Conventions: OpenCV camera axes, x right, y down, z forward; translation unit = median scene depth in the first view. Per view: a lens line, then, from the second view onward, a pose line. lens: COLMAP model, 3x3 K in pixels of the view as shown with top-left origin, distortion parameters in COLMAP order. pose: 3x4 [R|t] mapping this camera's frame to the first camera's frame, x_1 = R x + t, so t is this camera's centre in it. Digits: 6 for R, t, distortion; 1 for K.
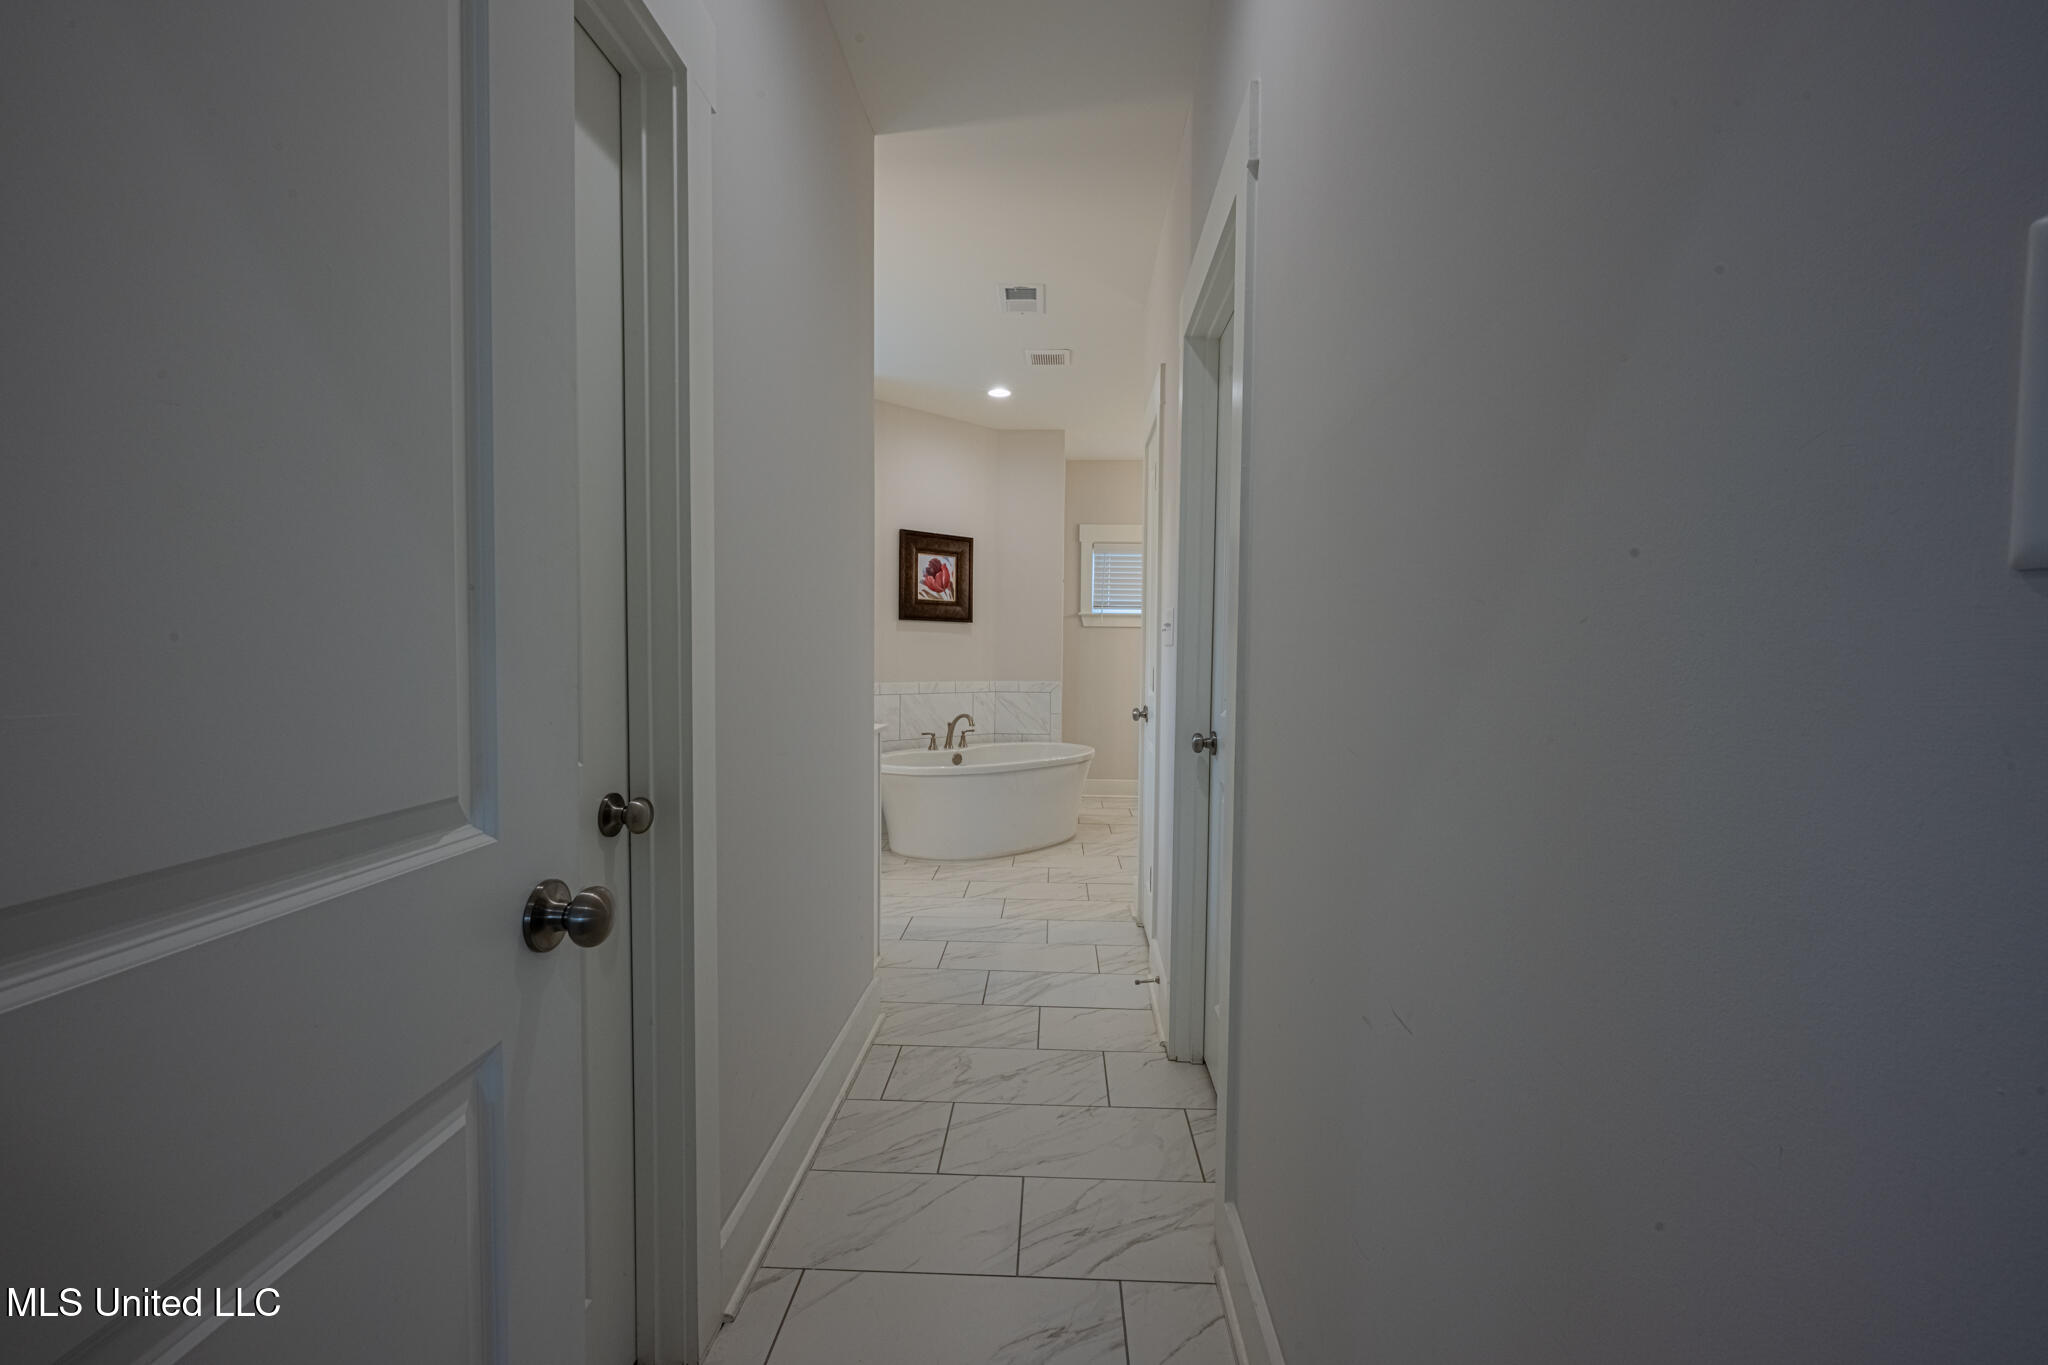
lens RADIAL K [[820.2, 0, 1024.0], [0, 820.2, 682.5], [0, 0, 1]] dist [0.003547, 0.000142]
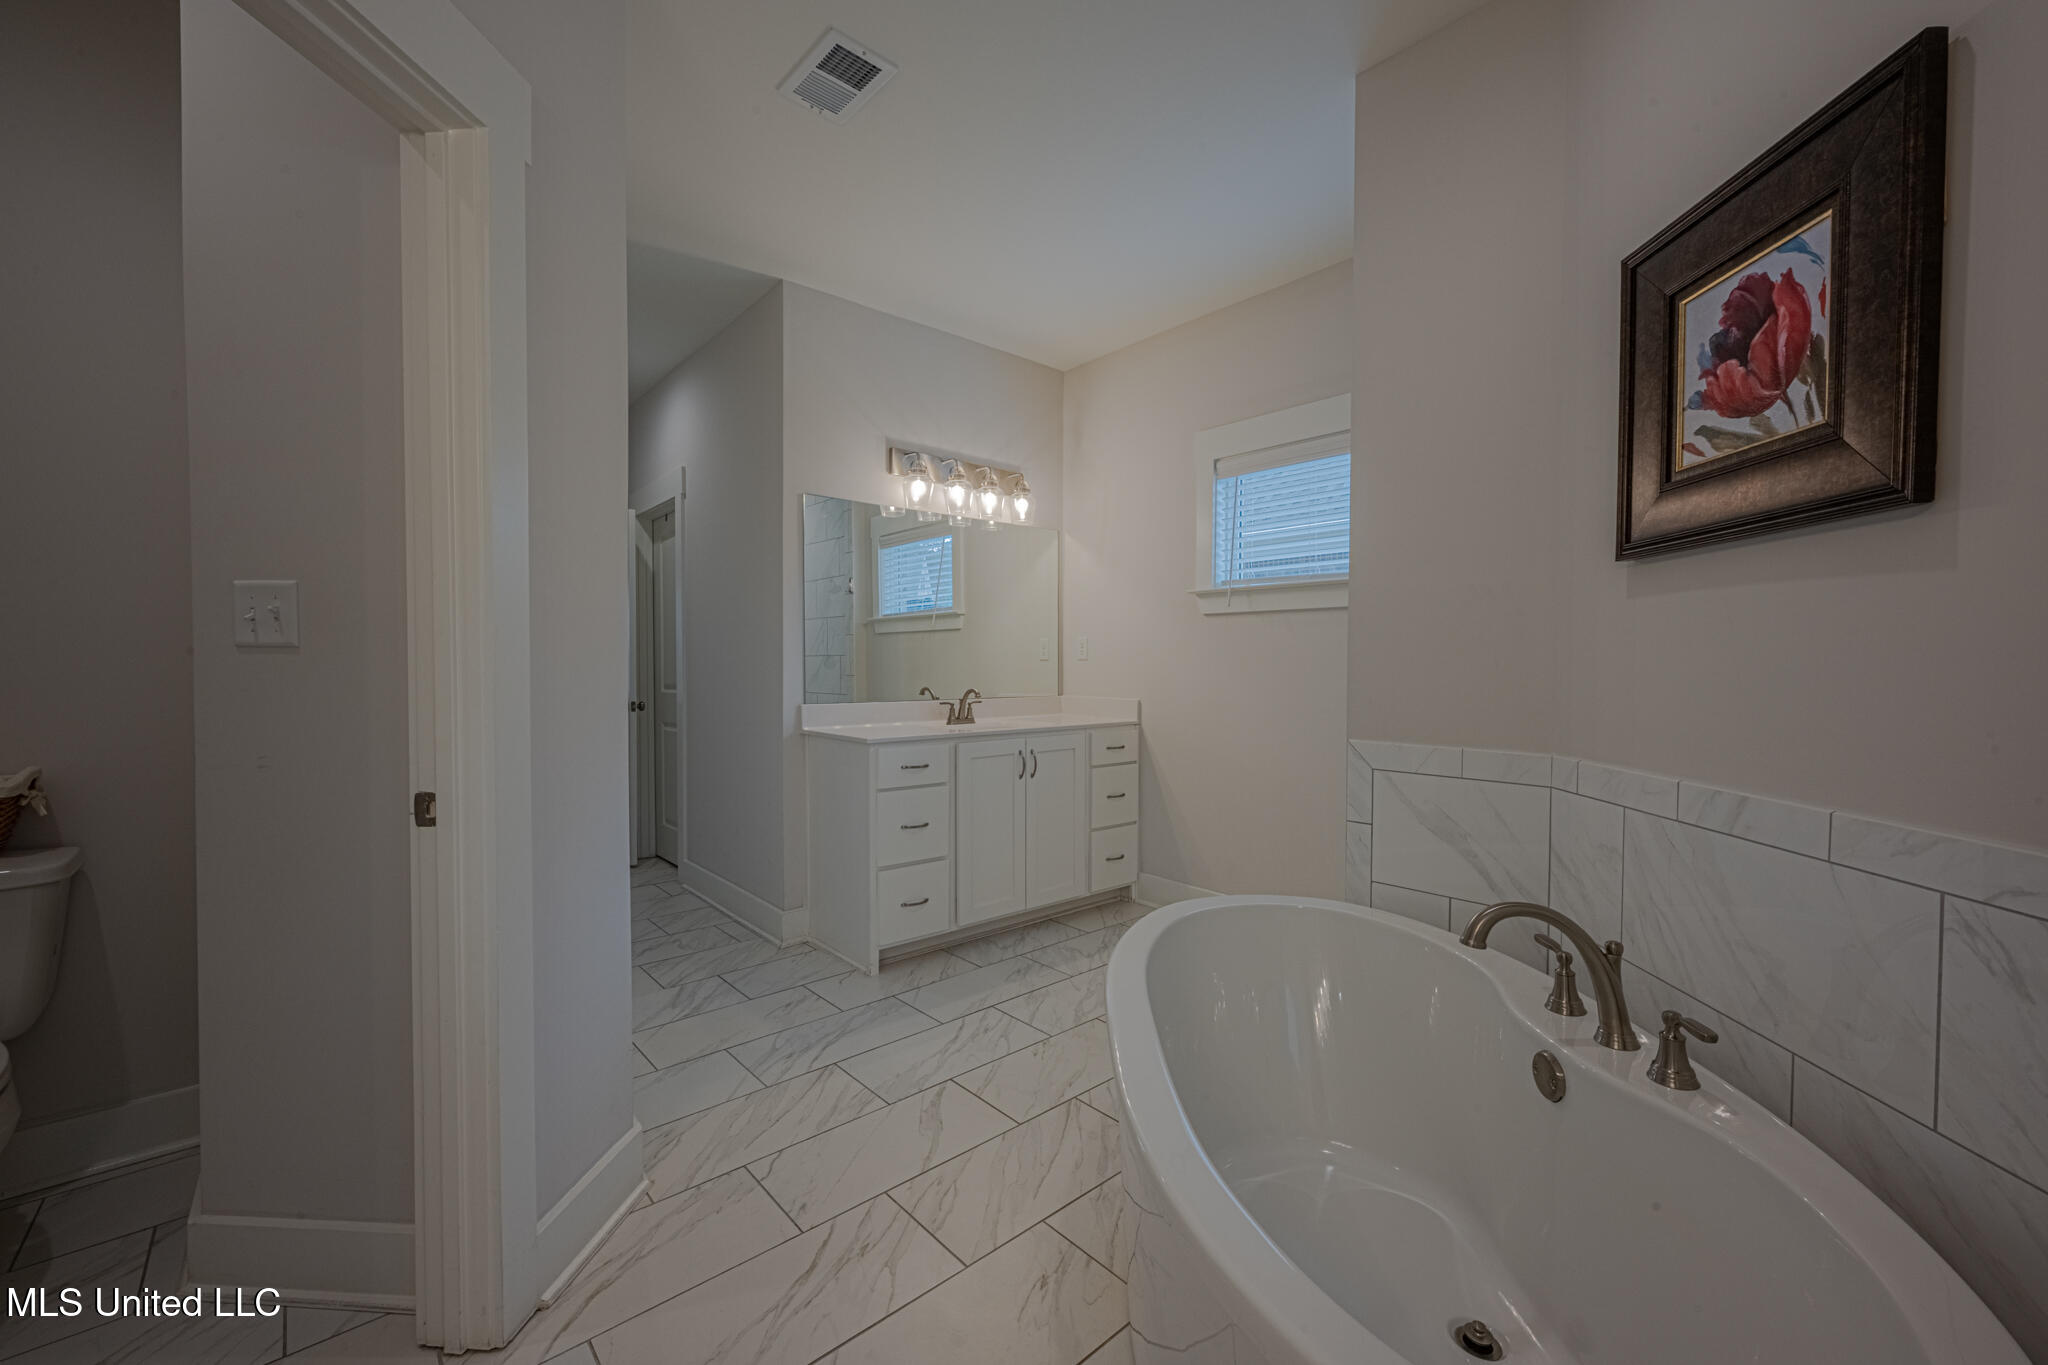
lens RADIAL K [[820.2, 0, 1024.0], [0, 820.2, 682.5], [0, 0, 1]] dist [0.003547, 0.000142]
pose [[-0.718961, 0.013304, -0.694923, 0.219507], [-0.029814, 0.998306, 0.049957, -0.040455], [0.694410, 0.056636, -0.717347, 1.072512]]
